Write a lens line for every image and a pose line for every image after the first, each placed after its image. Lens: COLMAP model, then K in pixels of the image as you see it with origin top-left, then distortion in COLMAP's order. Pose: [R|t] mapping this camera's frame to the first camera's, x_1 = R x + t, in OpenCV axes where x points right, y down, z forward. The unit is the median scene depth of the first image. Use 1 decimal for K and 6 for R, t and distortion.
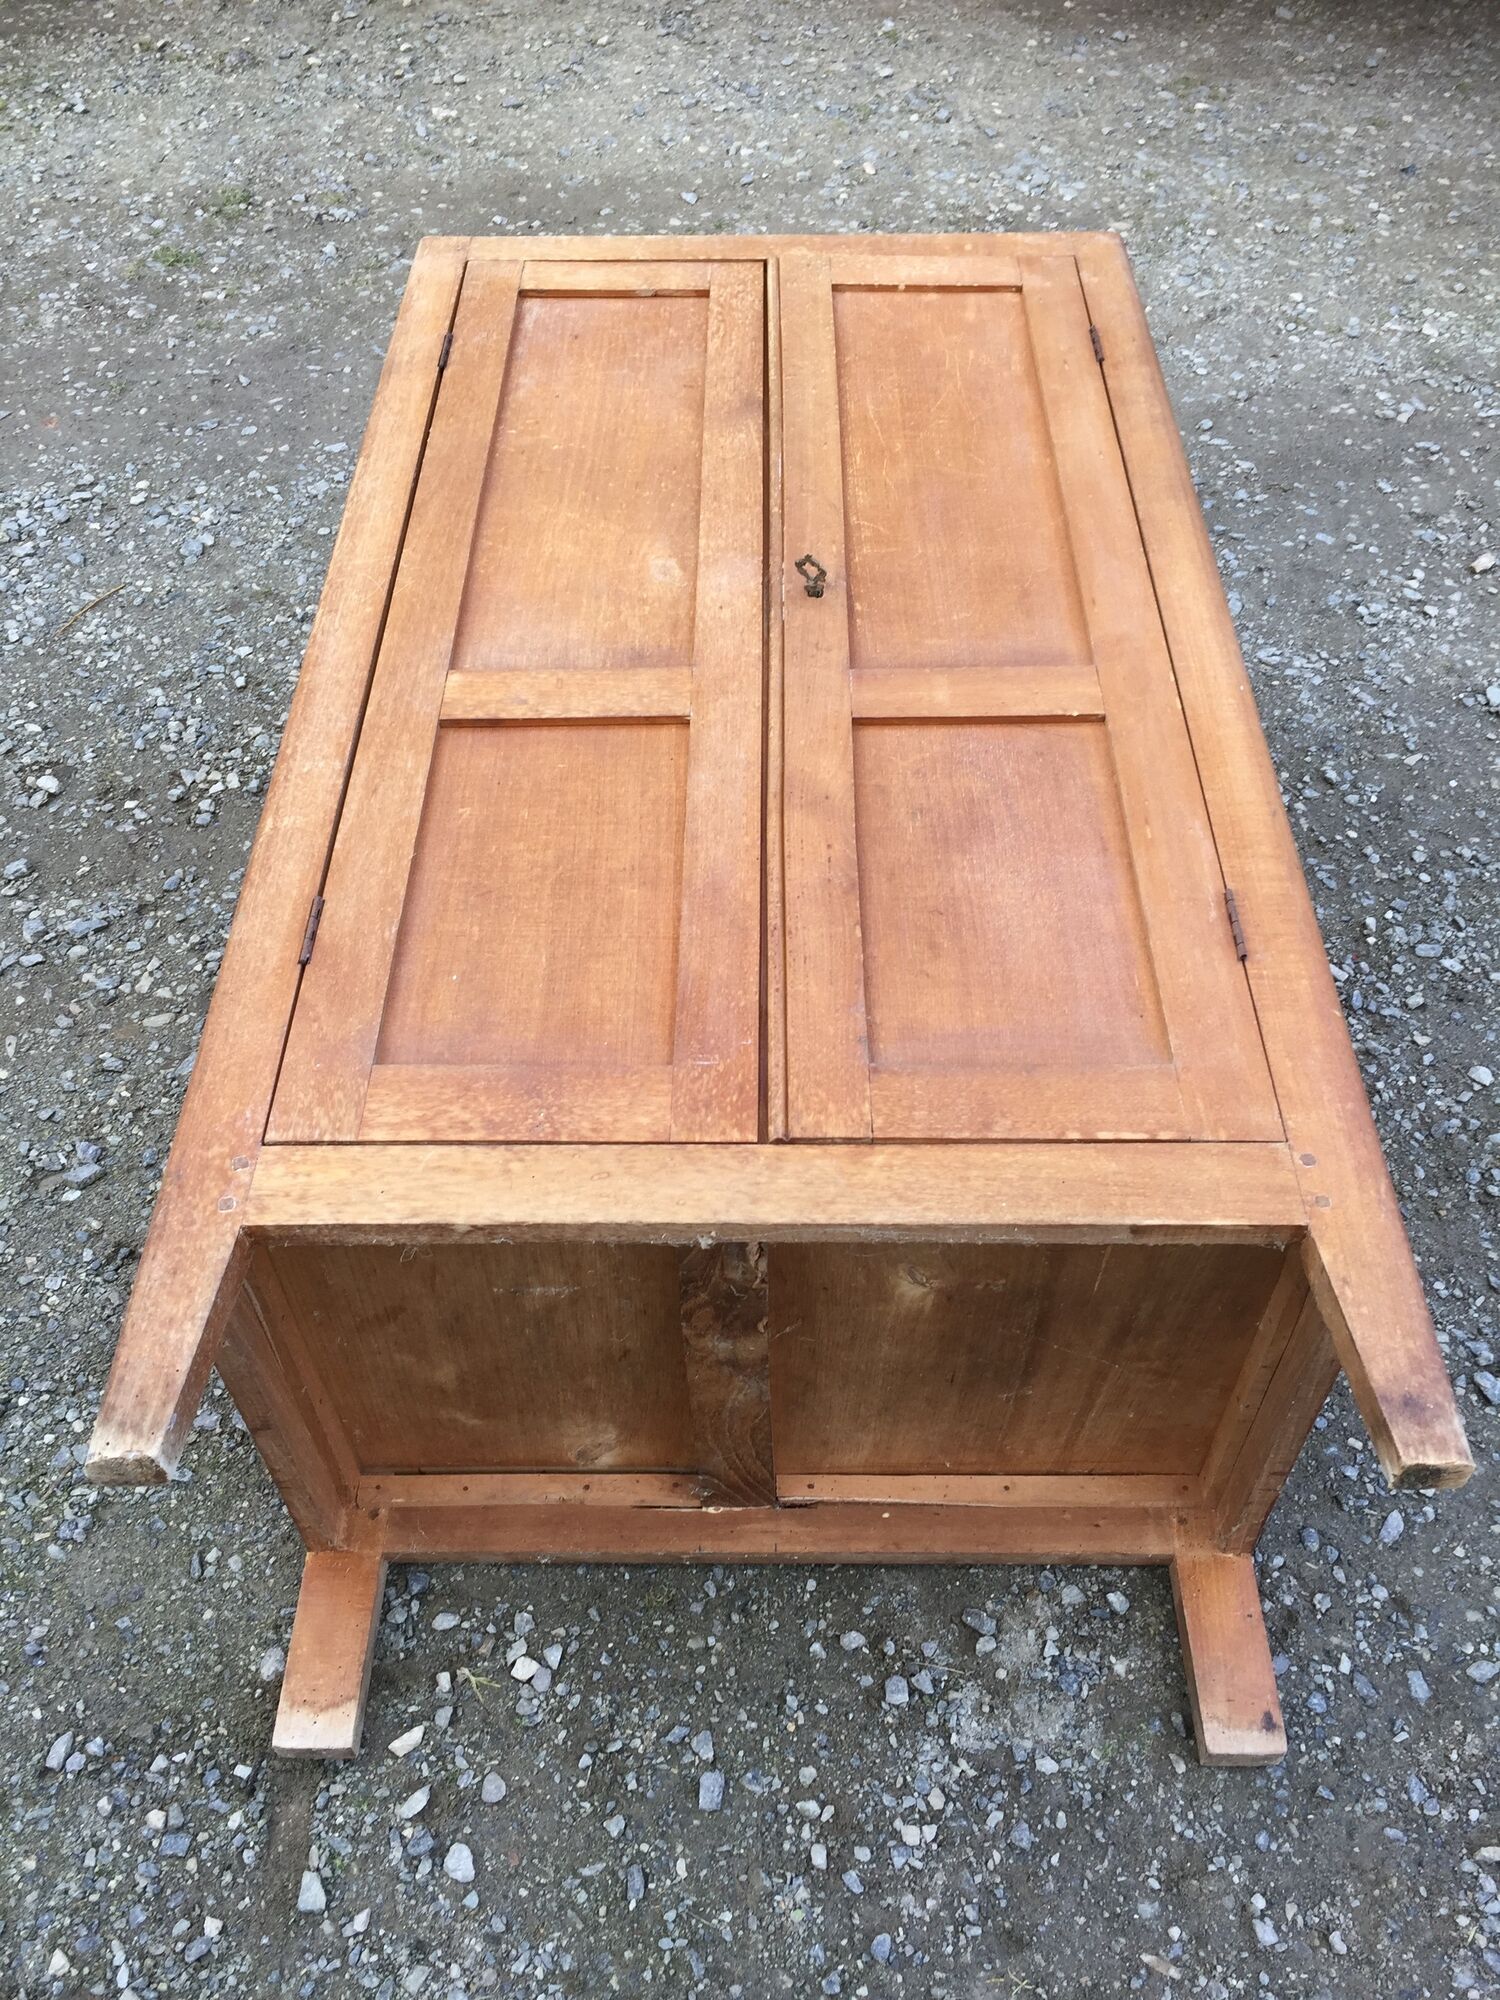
lens RADIAL K [[1714.7, 0, 738.4], [0, 1714.7, 994.7], [0, 0, 1]] dist [0.070330, -0.083556]
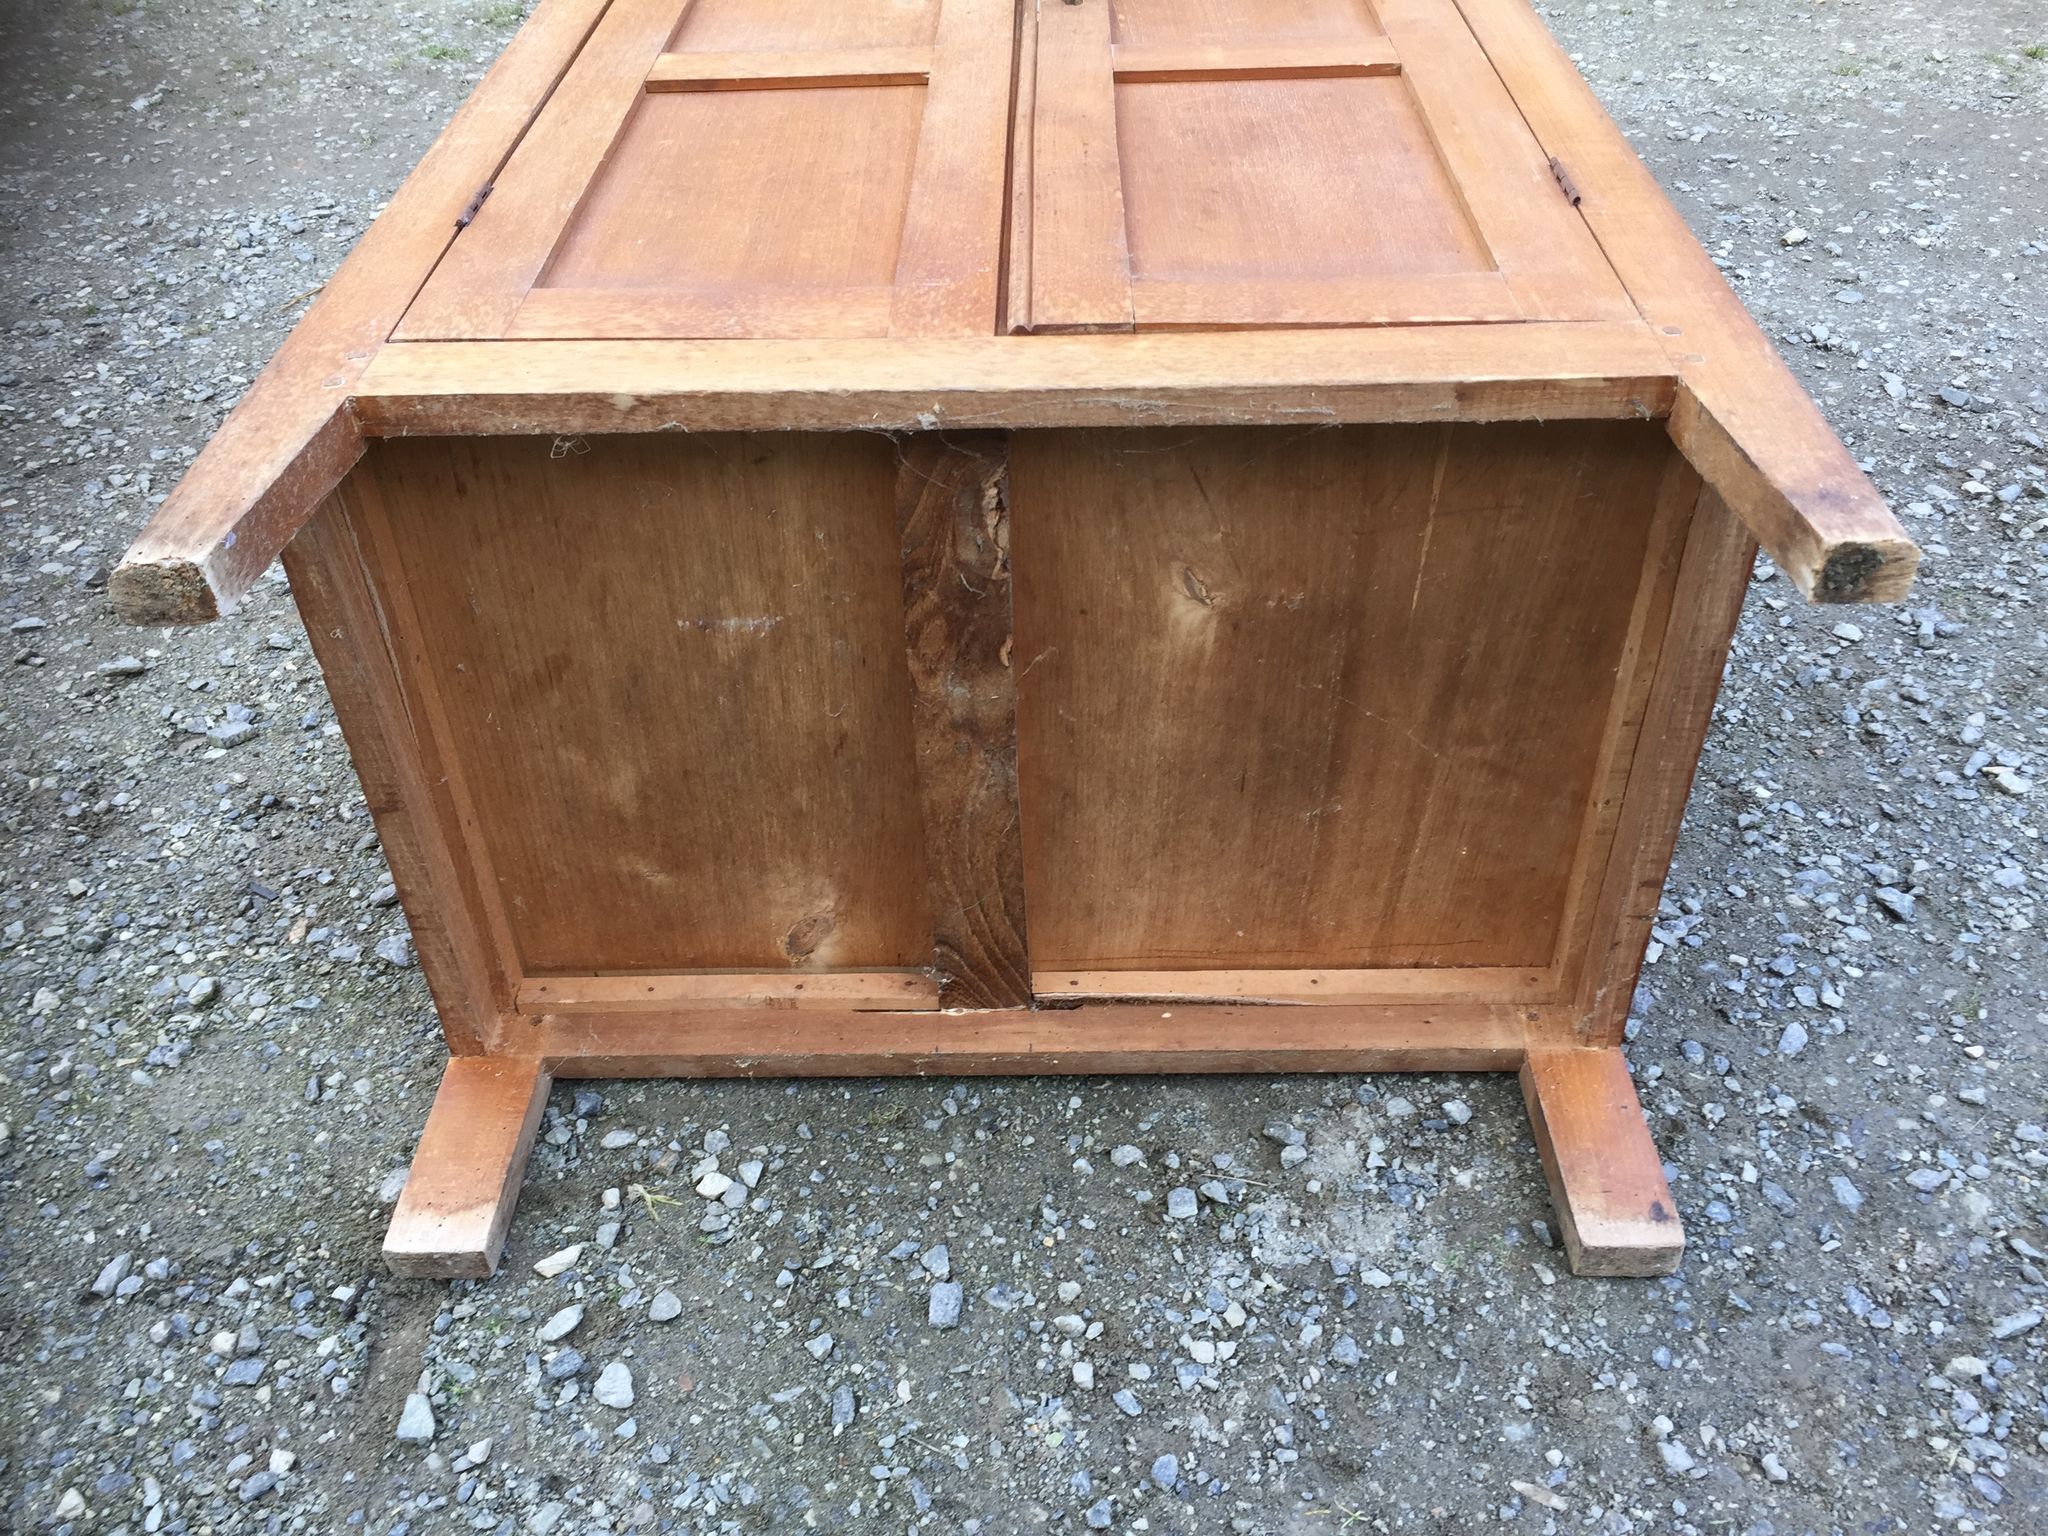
lens RADIAL K [[1753.1, 0, 1024.0], [0, 1753.1, 774.9], [0, 0, 1]] dist [0.070172, -0.084840]
pose [[0.999992, -0.002648, -0.003126, 0.022093], [0.002029, 0.983022, -0.183476, 0.357565], [0.003559, 0.183468, 0.983019, 0.173858]]
